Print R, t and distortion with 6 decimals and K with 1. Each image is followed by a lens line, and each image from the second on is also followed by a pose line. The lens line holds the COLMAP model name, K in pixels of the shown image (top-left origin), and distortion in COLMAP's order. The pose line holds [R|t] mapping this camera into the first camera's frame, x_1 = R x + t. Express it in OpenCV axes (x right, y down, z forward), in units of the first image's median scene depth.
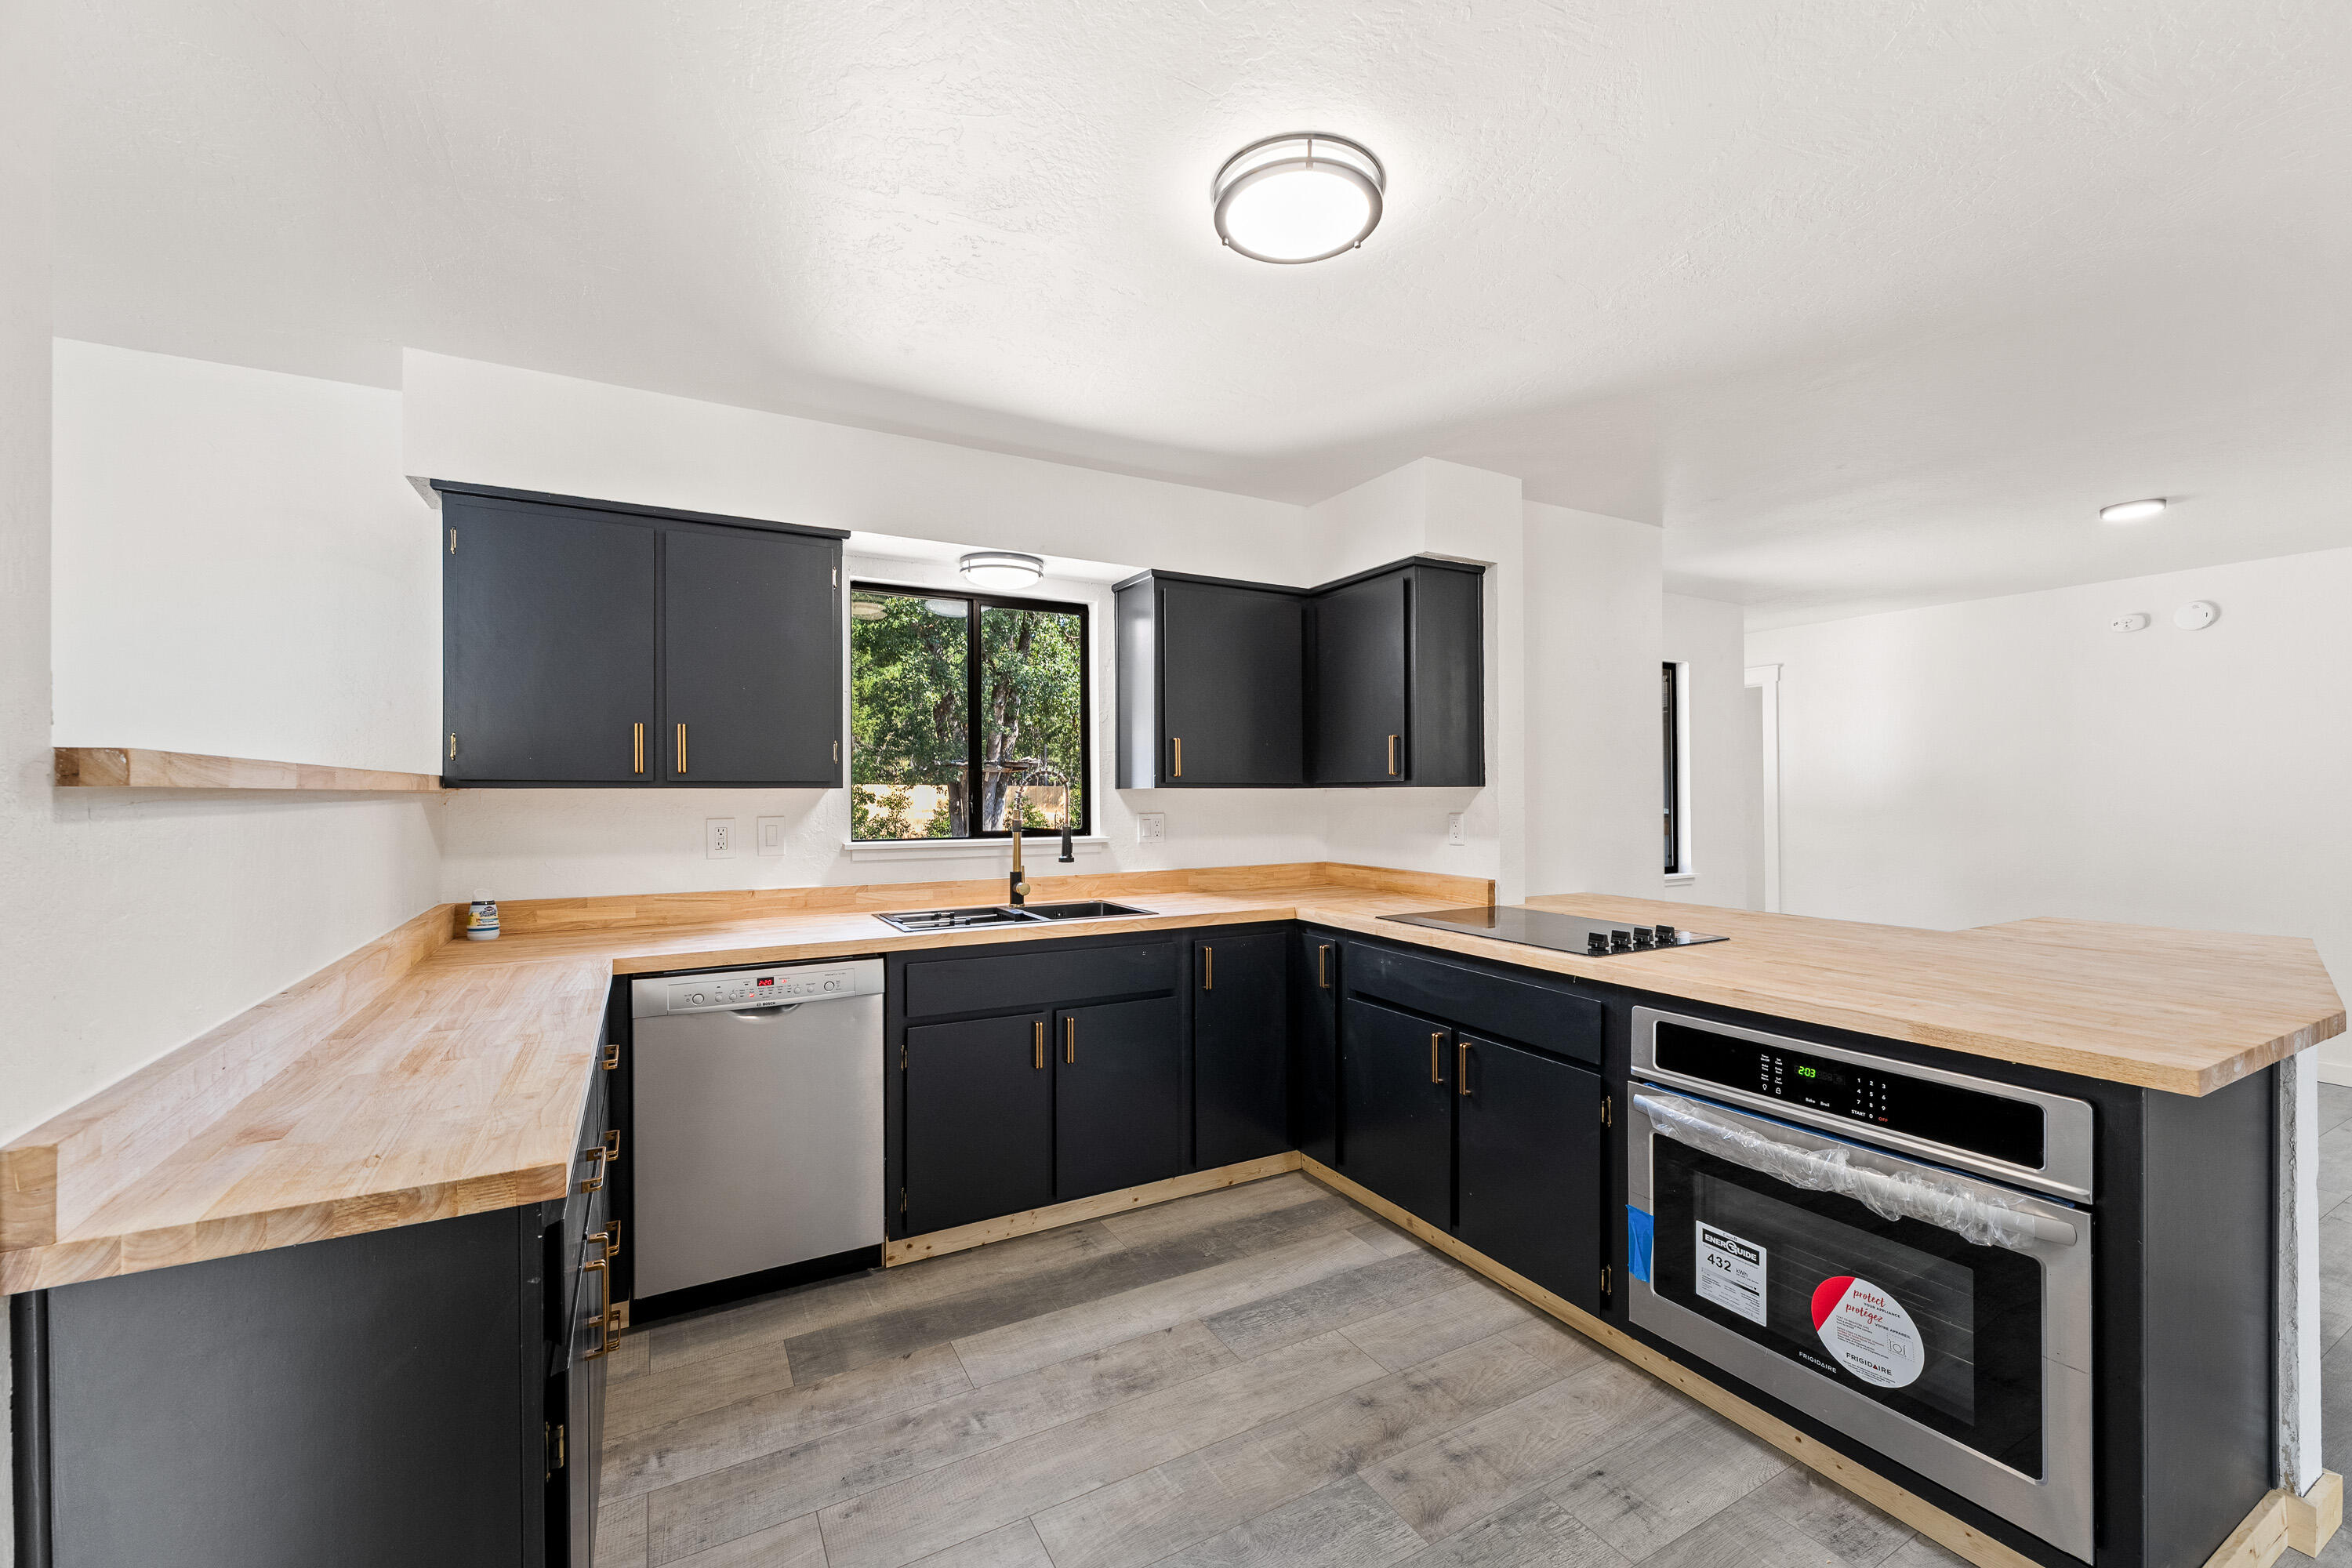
lens RADIAL K [[946.1, 0, 1165.3], [0, 946.1, 792.6], [0, 0, 1]] dist [-0.004361, -0.000351]
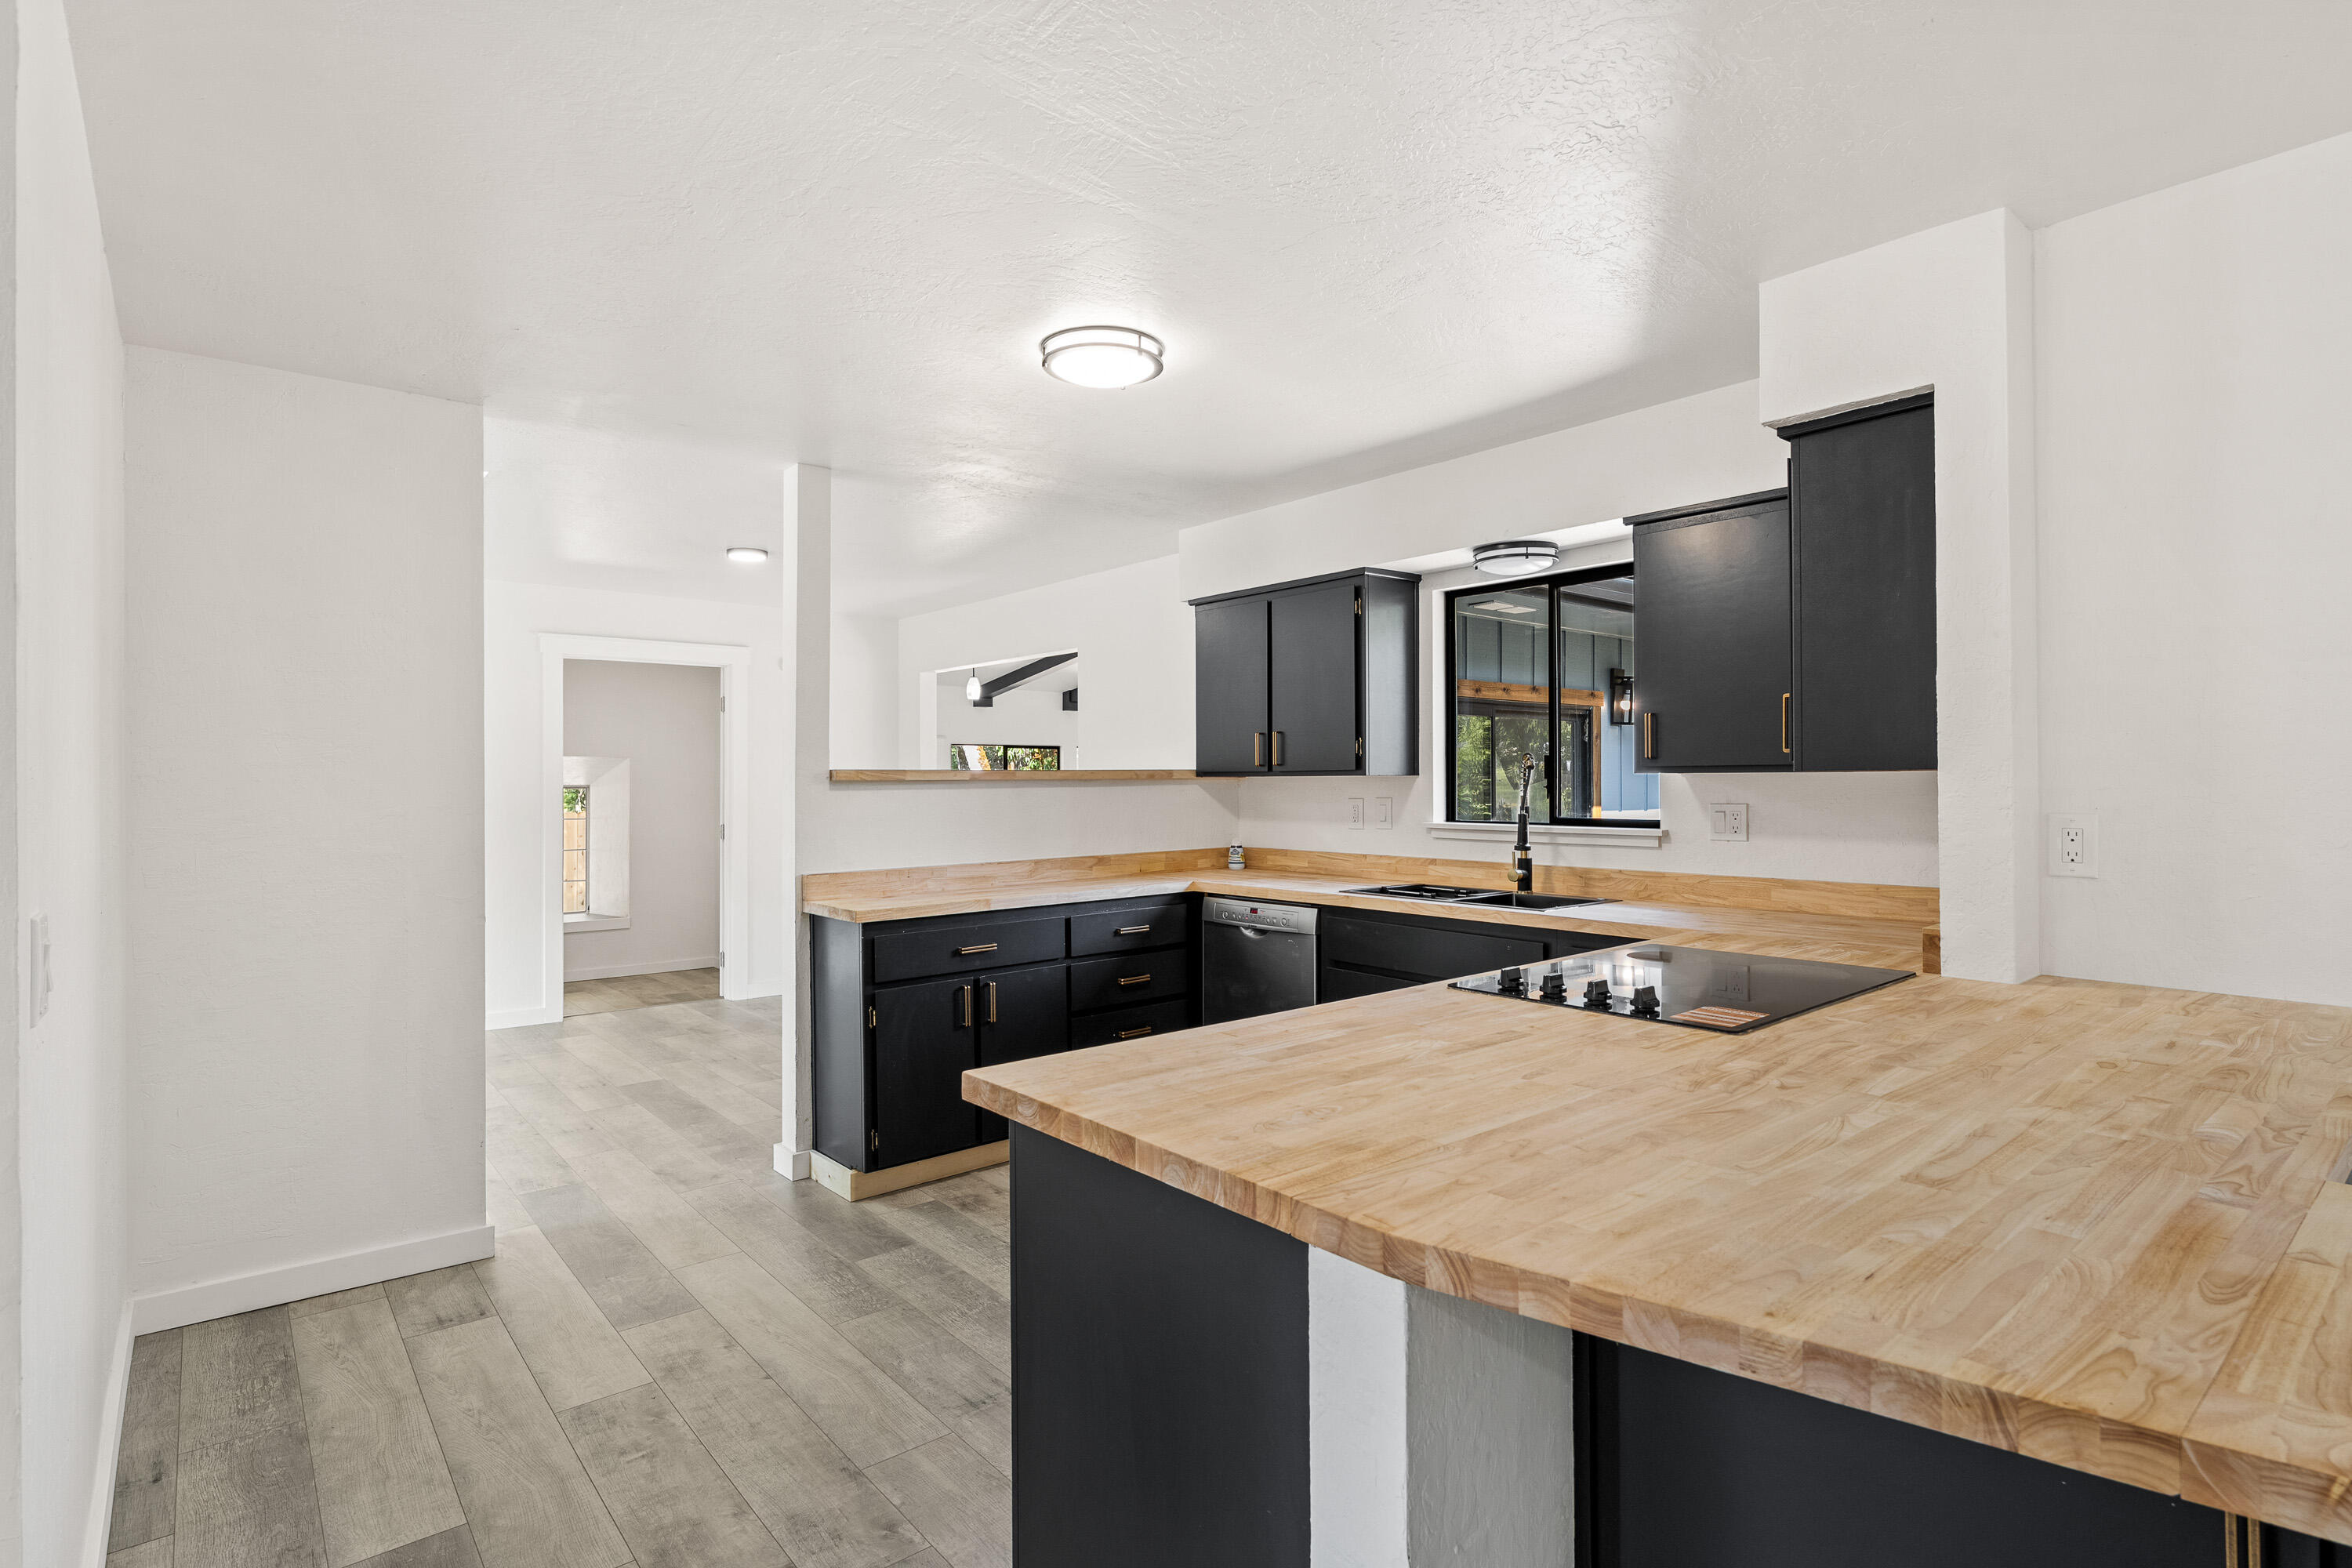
lens RADIAL K [[1183.4, 0, 1172.5], [0, 1183.4, 788.6], [0, 0, 1]] dist [-0.003952, 0.001515]
pose [[0.183414, 0.010502, -0.982980, 1.162117], [0.007419, 0.999900, 0.012067, -0.008168], [0.983008, -0.009506, 0.183318, 0.479487]]
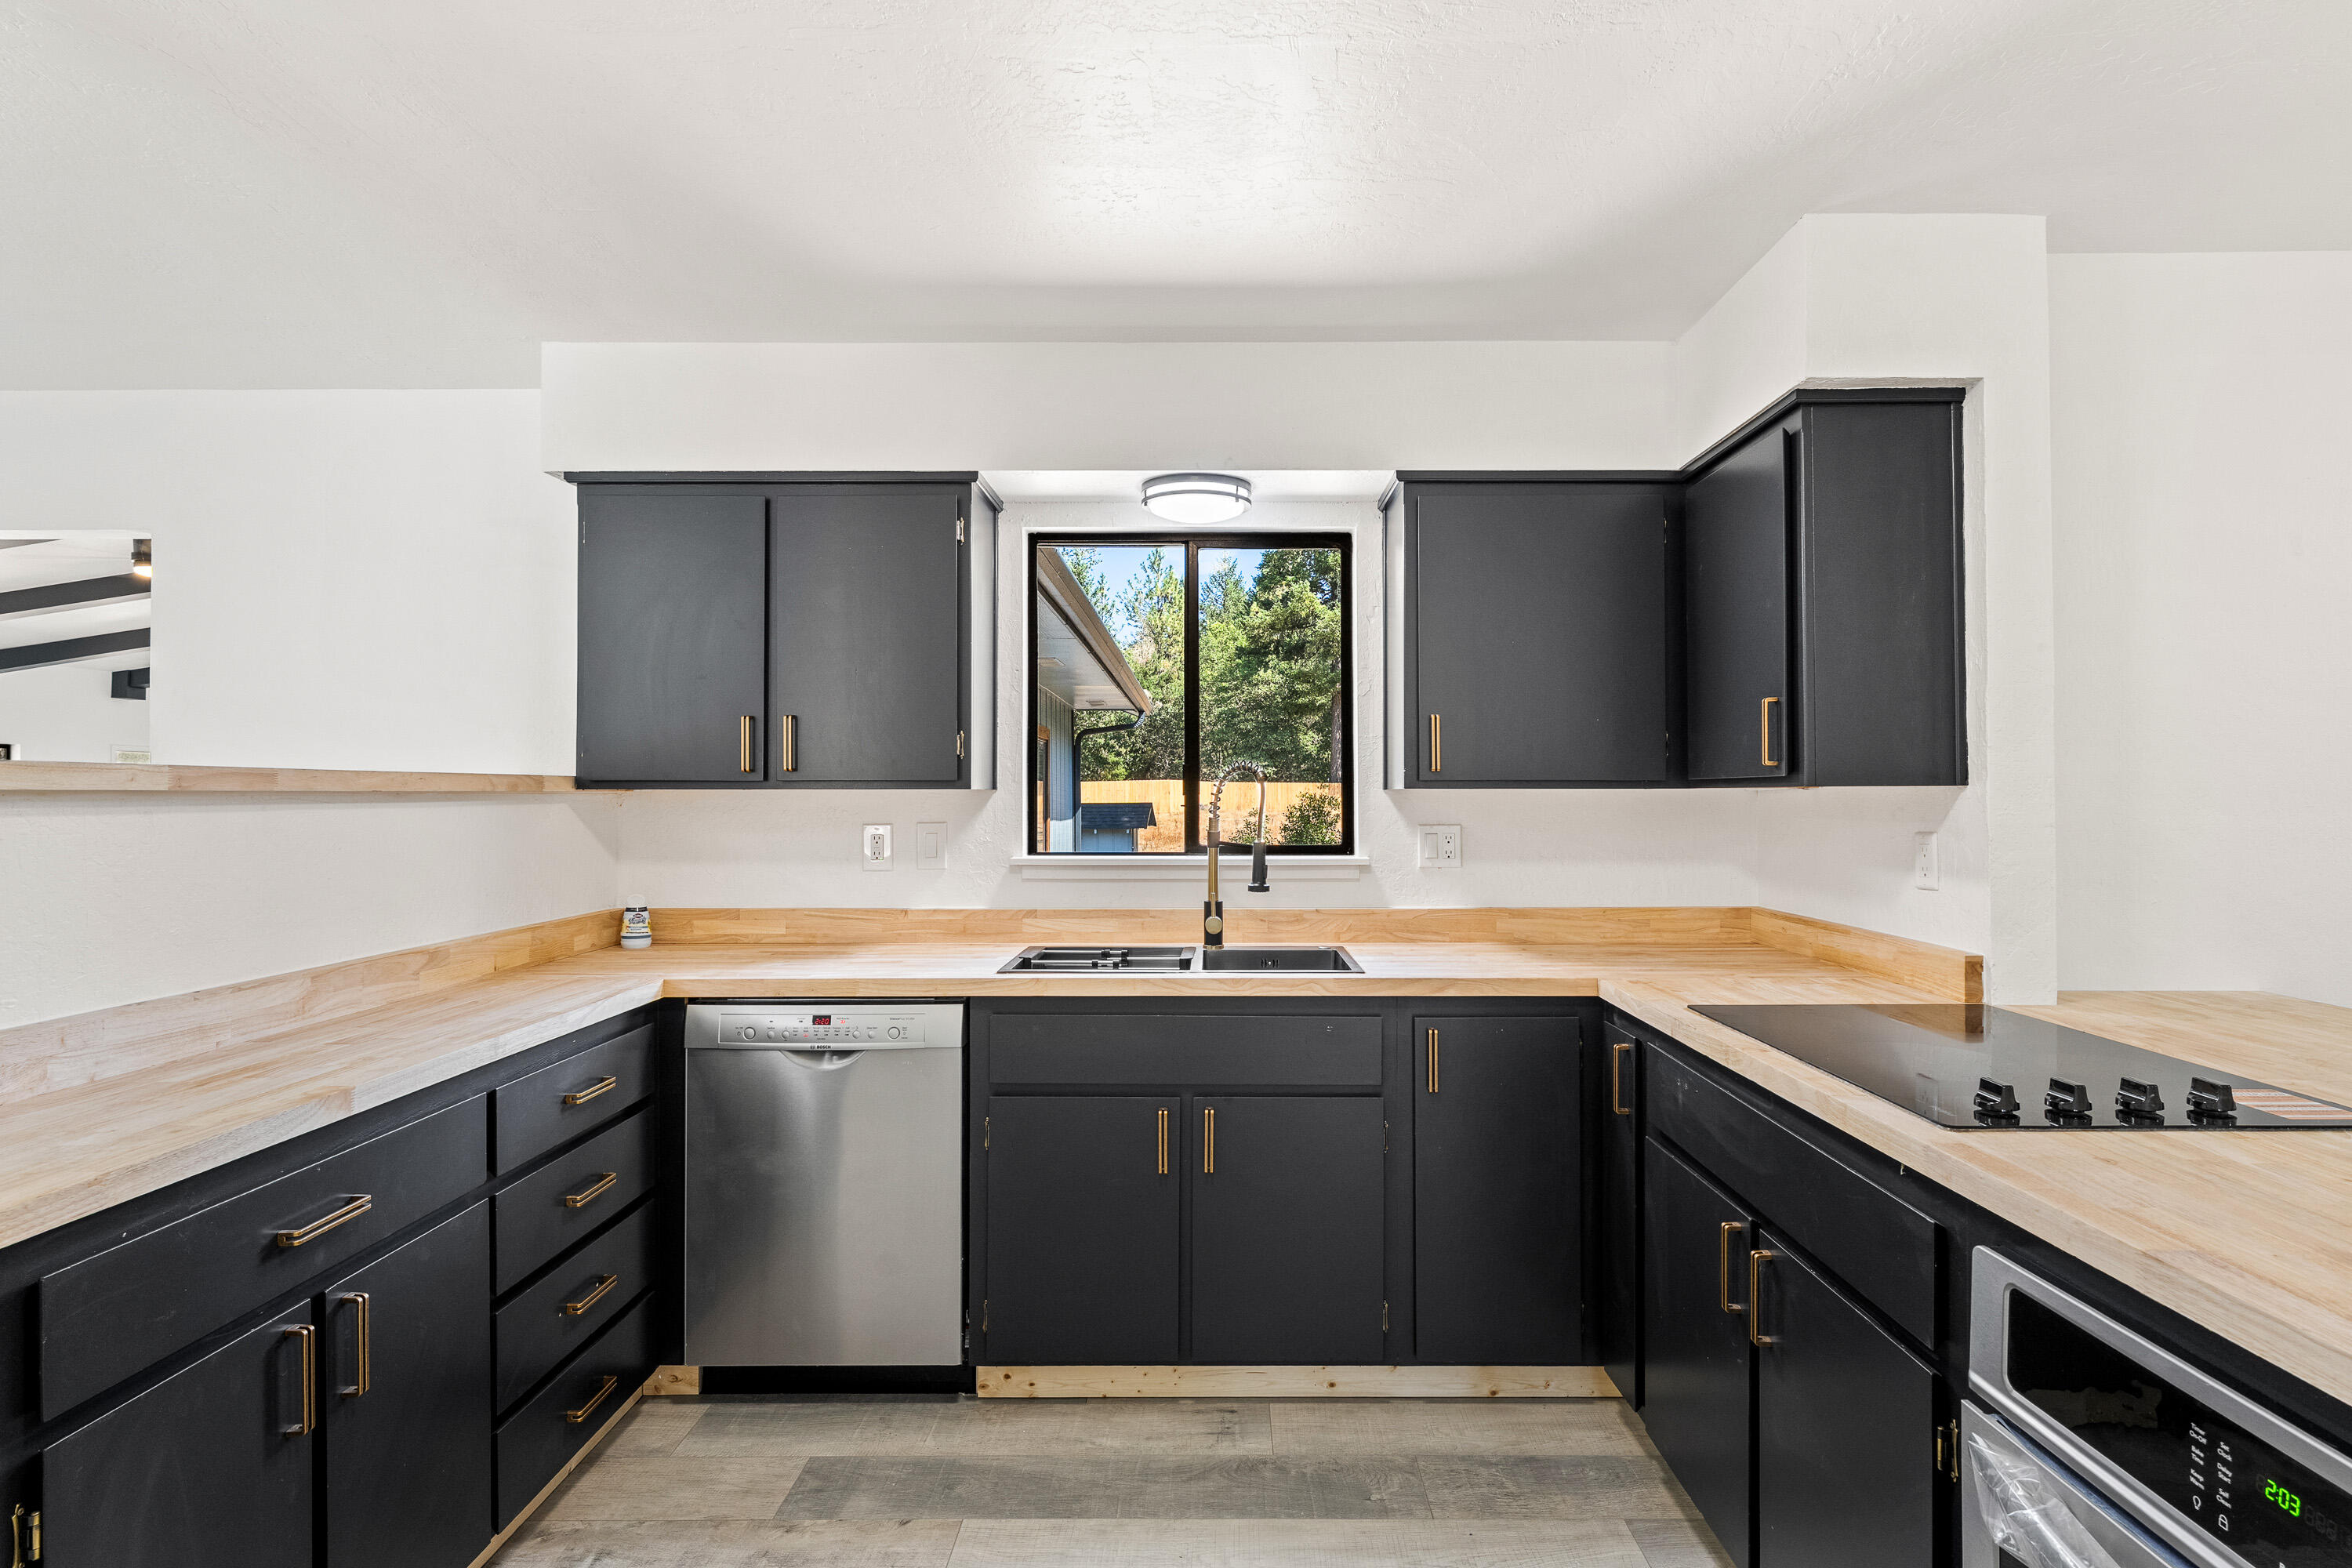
lens RADIAL K [[1183.4, 0, 1184.4], [0, 1183.4, 783.0], [0, 0, 1]] dist [-0.003952, 0.001515]
pose [[0.876478, -0.001839, -0.481438, 0.317579], [-0.001943, 0.999971, -0.007357, -0.002629], [0.481437, 0.007383, 0.876449, 0.205416]]
